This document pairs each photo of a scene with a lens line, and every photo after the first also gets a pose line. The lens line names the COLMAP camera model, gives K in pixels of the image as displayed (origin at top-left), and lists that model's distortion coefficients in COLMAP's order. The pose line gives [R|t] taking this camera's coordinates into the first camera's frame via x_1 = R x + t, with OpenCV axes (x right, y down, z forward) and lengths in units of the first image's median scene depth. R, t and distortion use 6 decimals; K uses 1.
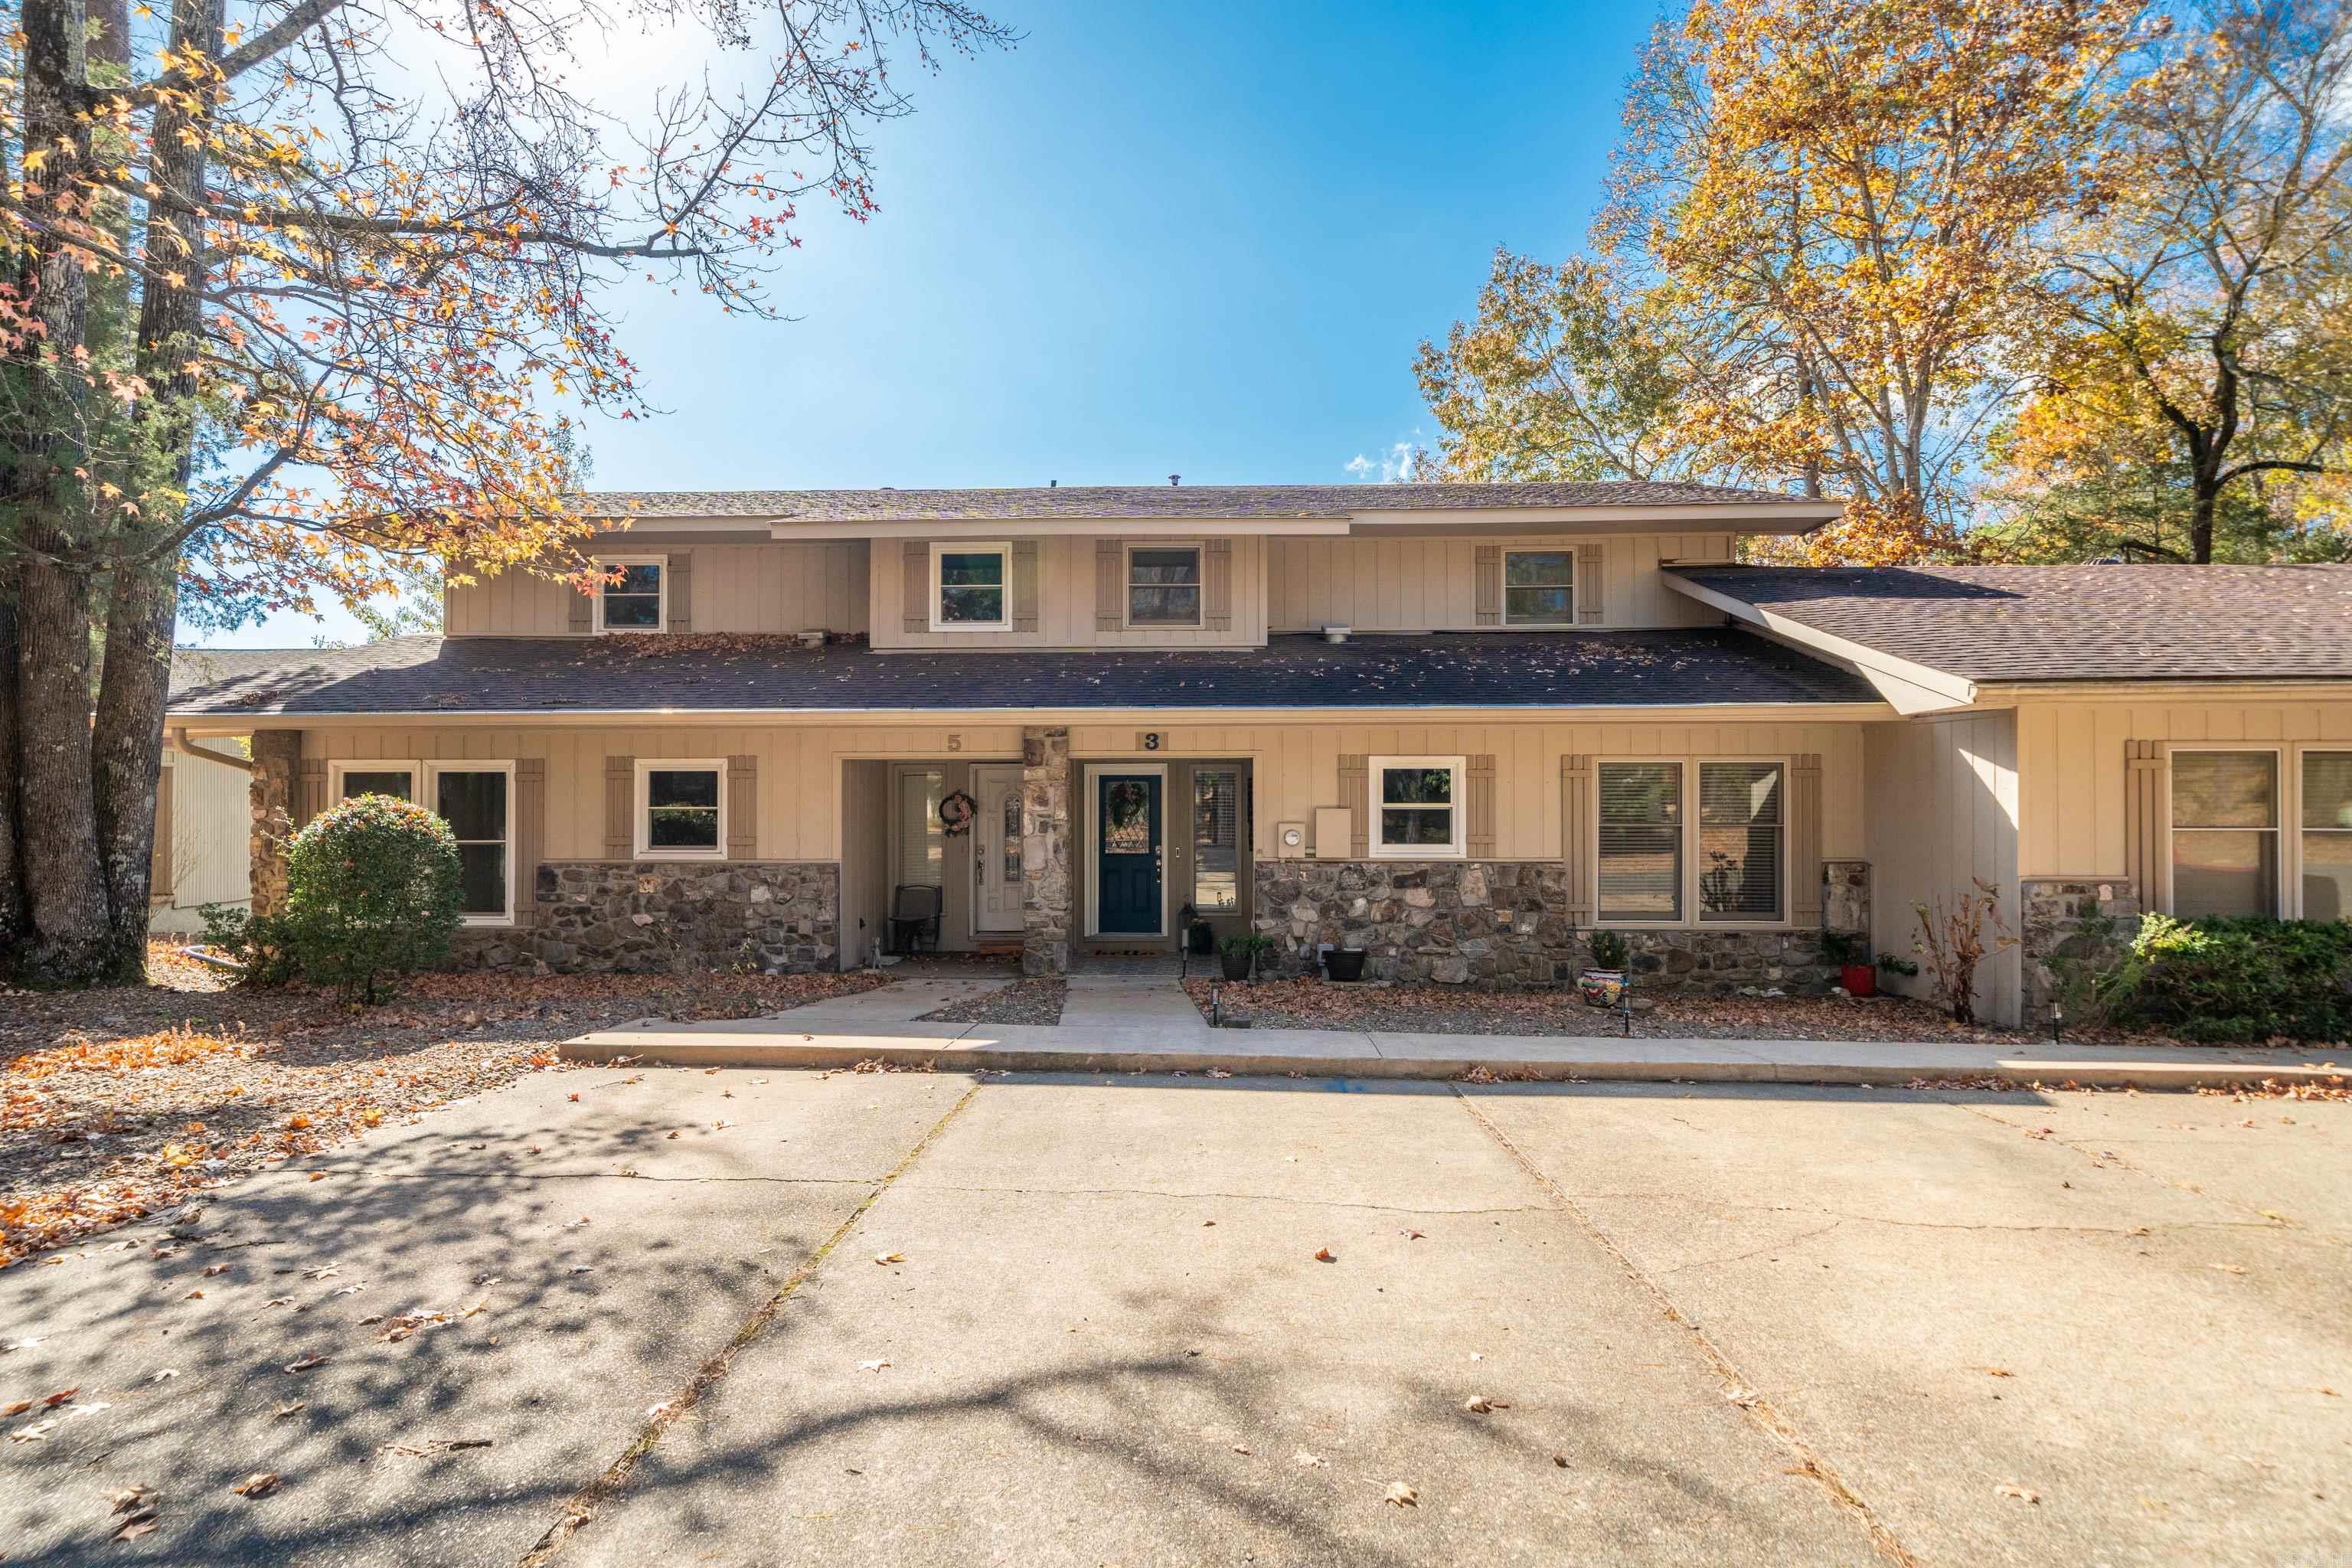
lens RADIAL K [[1222.5, 0, 1169.9], [0, 1222.5, 787.9], [0, 0, 1]] dist [-0.000699, -0.000011]
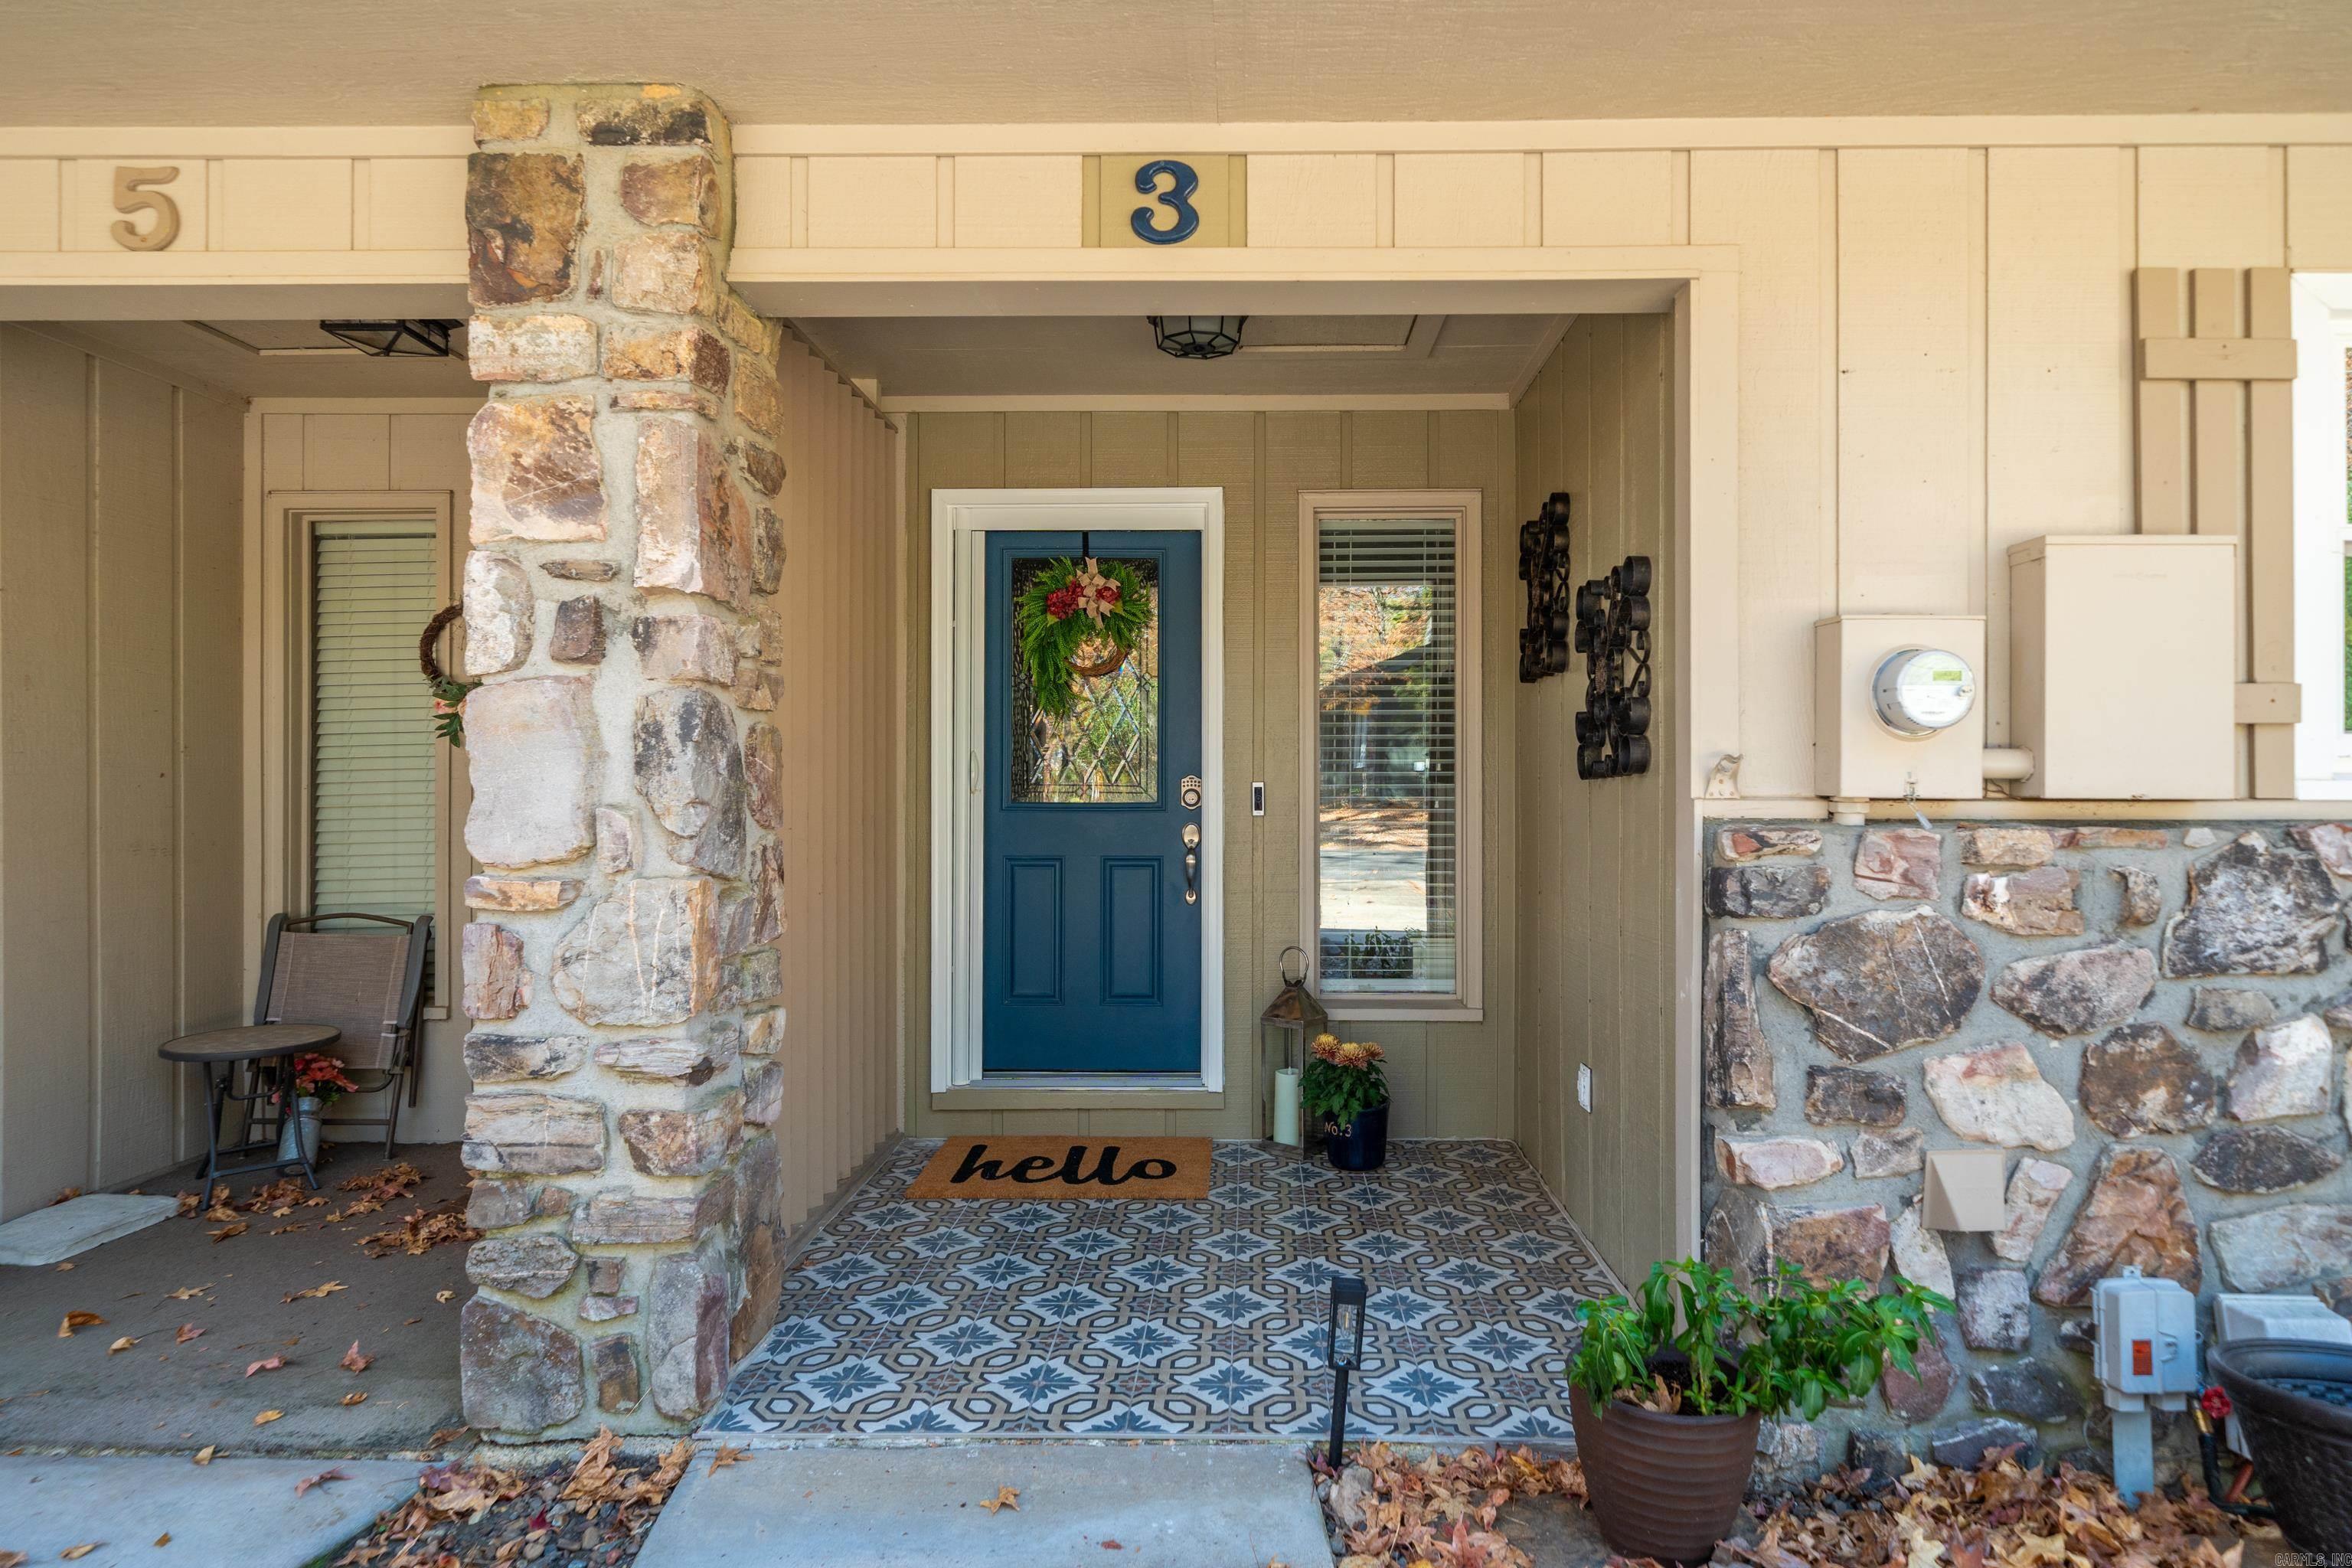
lens RADIAL K [[1222.5, 0, 1181.2], [0, 1222.5, 783.2], [0, 0, 1]] dist [-0.000699, -0.000011]
pose [[0.999941, 0.001002, -0.010789, -0.009780], [-0.000914, 0.999966, 0.008150, 0.053545], [0.010797, -0.008140, 0.999909, 0.813334]]
